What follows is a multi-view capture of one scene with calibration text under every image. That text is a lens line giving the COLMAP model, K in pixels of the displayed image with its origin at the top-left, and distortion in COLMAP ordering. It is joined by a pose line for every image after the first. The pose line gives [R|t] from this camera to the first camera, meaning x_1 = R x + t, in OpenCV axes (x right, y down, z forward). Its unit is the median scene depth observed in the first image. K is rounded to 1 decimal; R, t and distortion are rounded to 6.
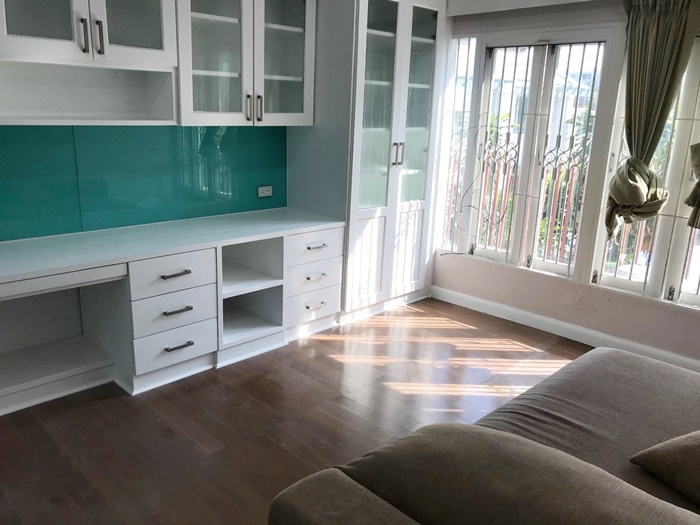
lens RADIAL K [[577.3, 0, 350.0], [0, 577.3, 262.5], [0, 0, 1]] dist [-0.004196, -0.006576]
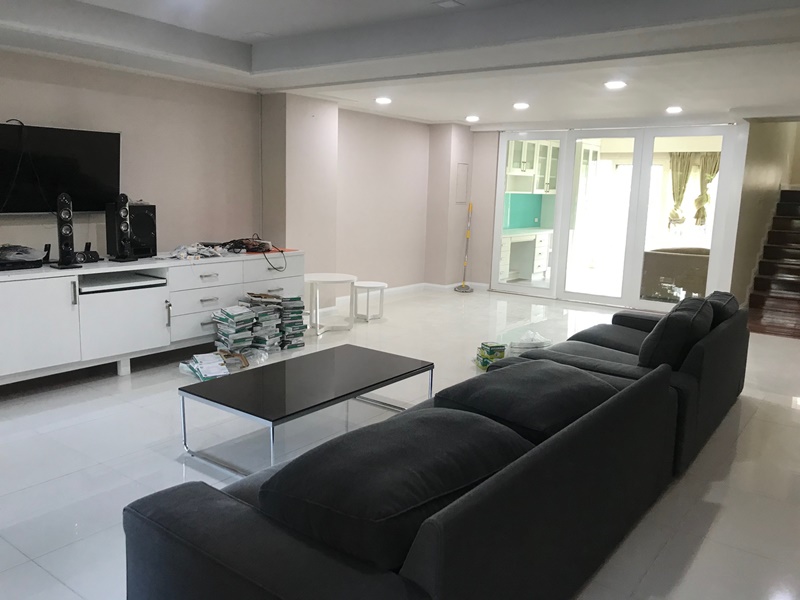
lens RADIAL K [[659.7, 0, 400.0], [0, 659.7, 300.0], [0, 0, 1]] dist [-0.004196, -0.006576]
pose [[0.989652, -0.025171, 0.141263, -1.413037], [0.037392, 0.995719, -0.084533, 0.547298], [-0.138530, 0.088941, 0.986356, -2.122553]]
